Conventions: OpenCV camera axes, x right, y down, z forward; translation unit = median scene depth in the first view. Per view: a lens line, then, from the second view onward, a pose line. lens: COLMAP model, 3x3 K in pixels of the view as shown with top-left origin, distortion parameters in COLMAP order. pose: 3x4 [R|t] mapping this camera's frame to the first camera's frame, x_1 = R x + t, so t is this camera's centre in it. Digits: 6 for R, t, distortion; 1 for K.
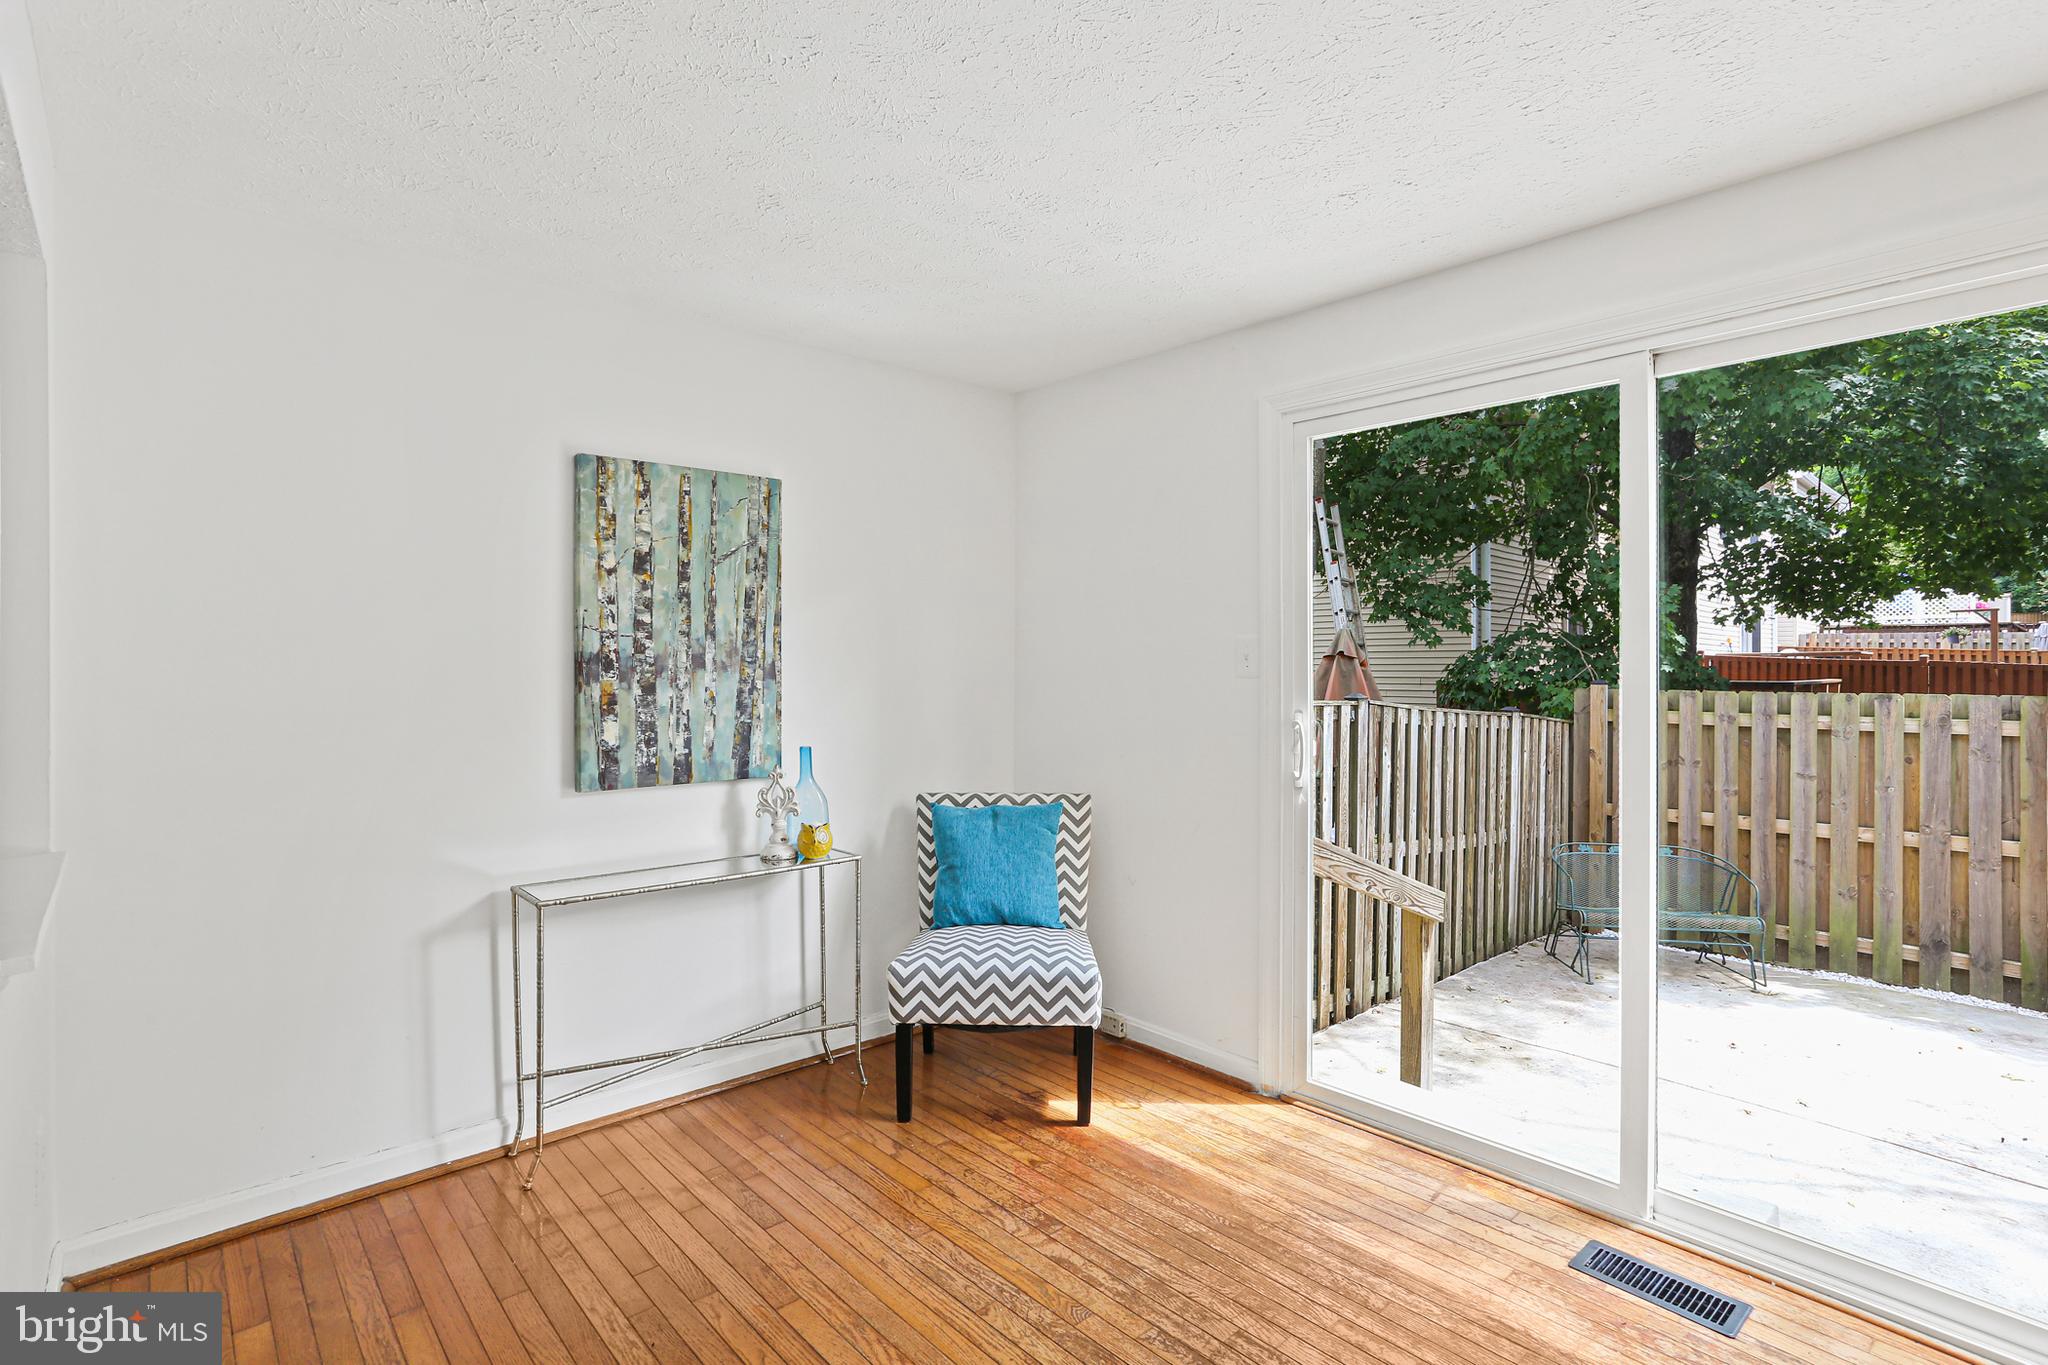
lens RADIAL K [[993.9, 0, 1016.2], [0, 993.9, 674.6], [0, 0, 1]] dist [-0.015602, 0.000215]
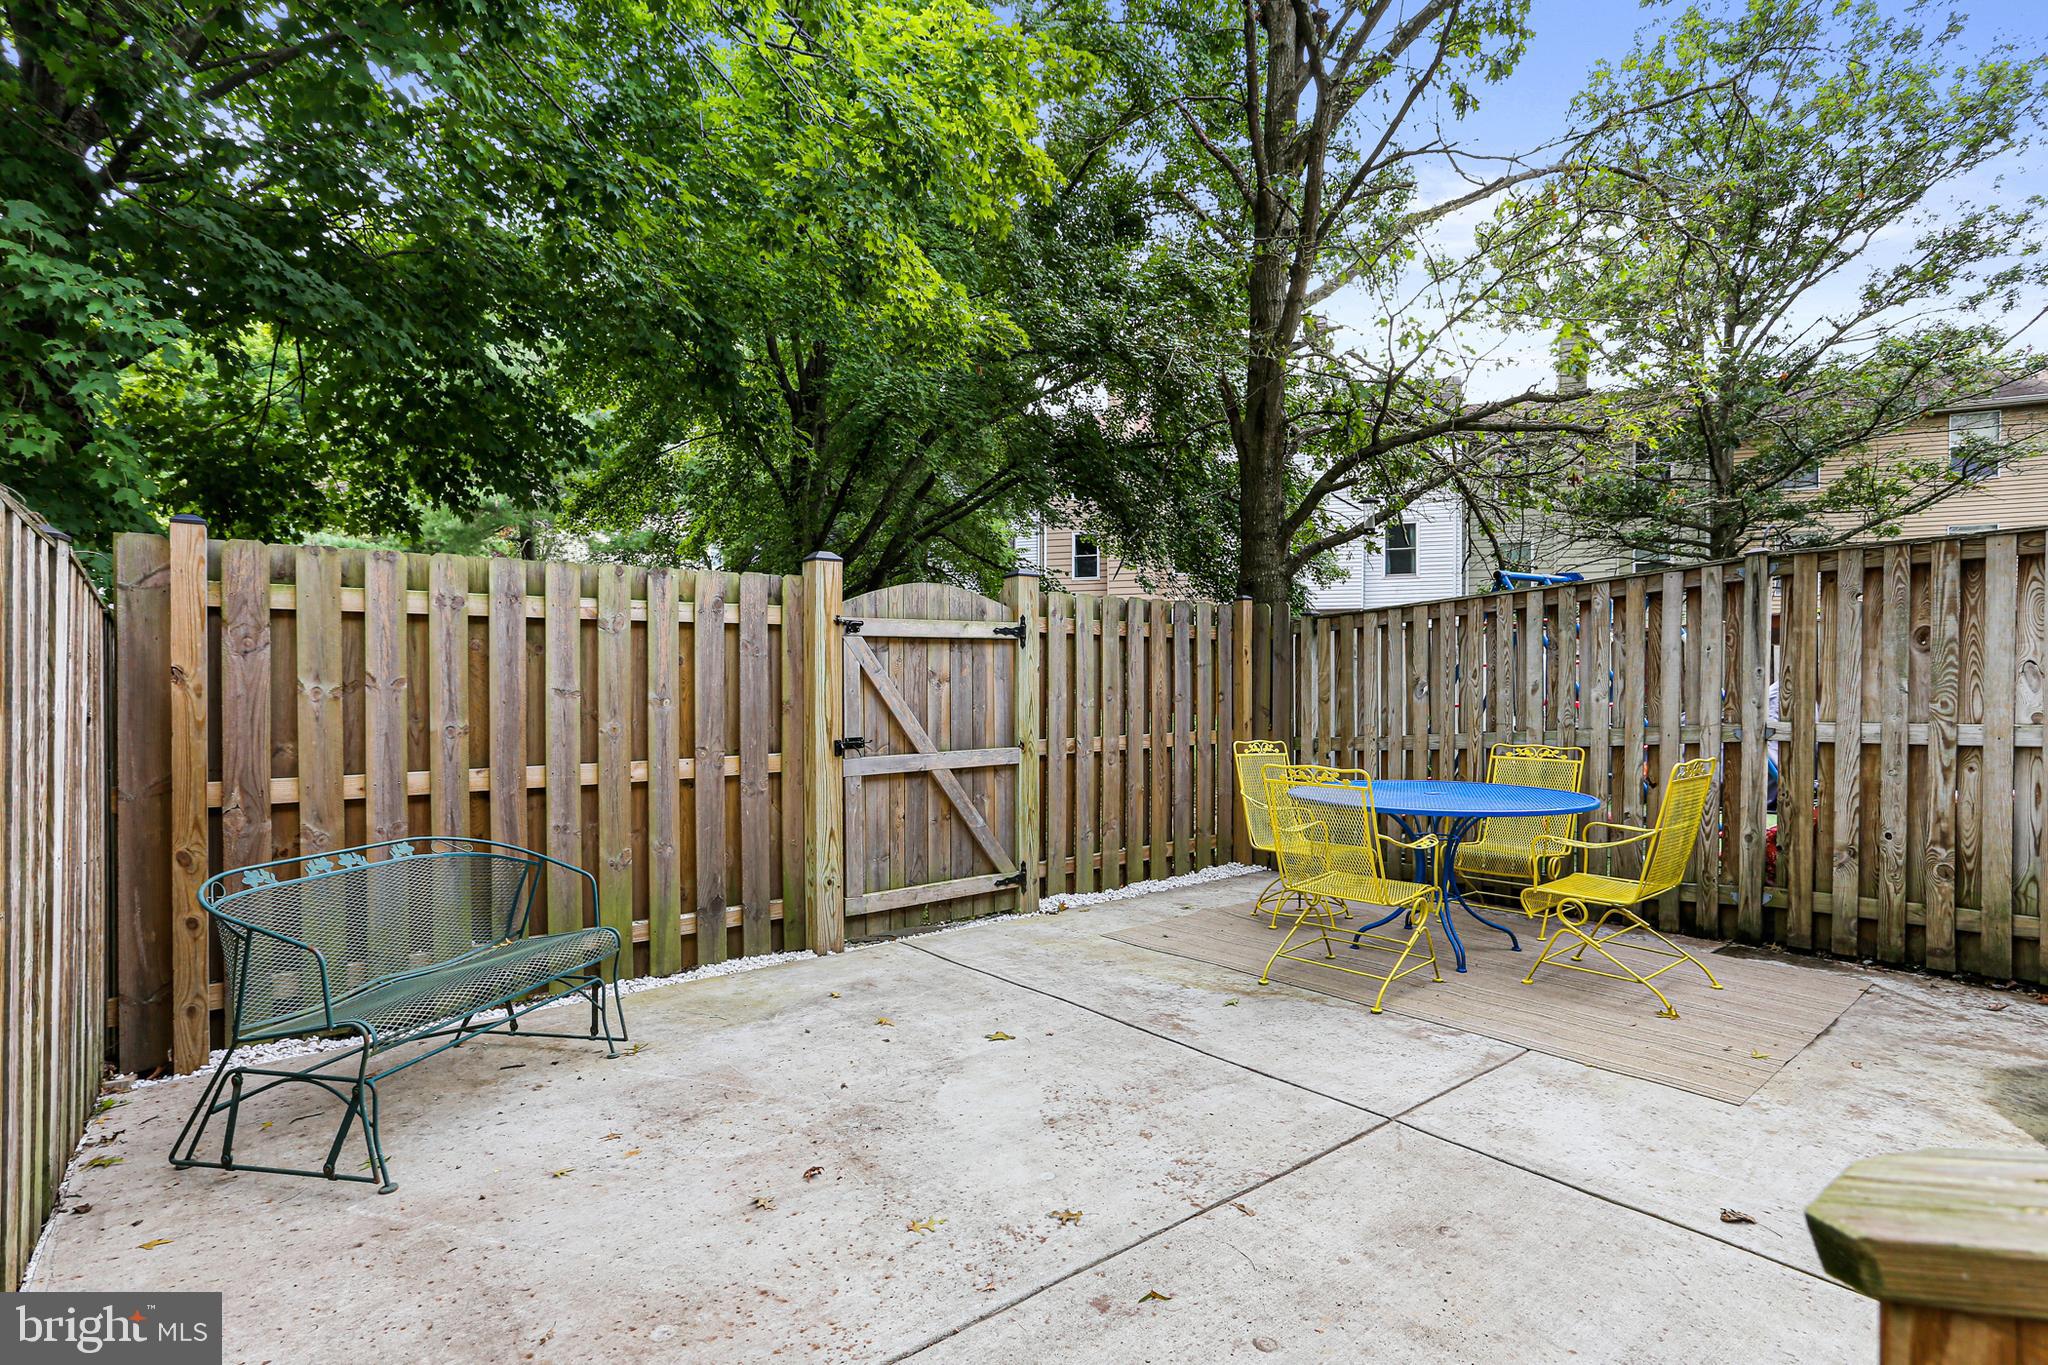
lens RADIAL K [[993.9, 0, 1016.2], [0, 993.9, 674.6], [0, 0, 1]] dist [-0.015602, 0.000215]
pose [[0.078235, -0.001182, 0.996934, 0.183606], [0.014749, 0.999891, 0.000028, 0.096111], [-0.996826, 0.014702, 0.078244, 0.659684]]
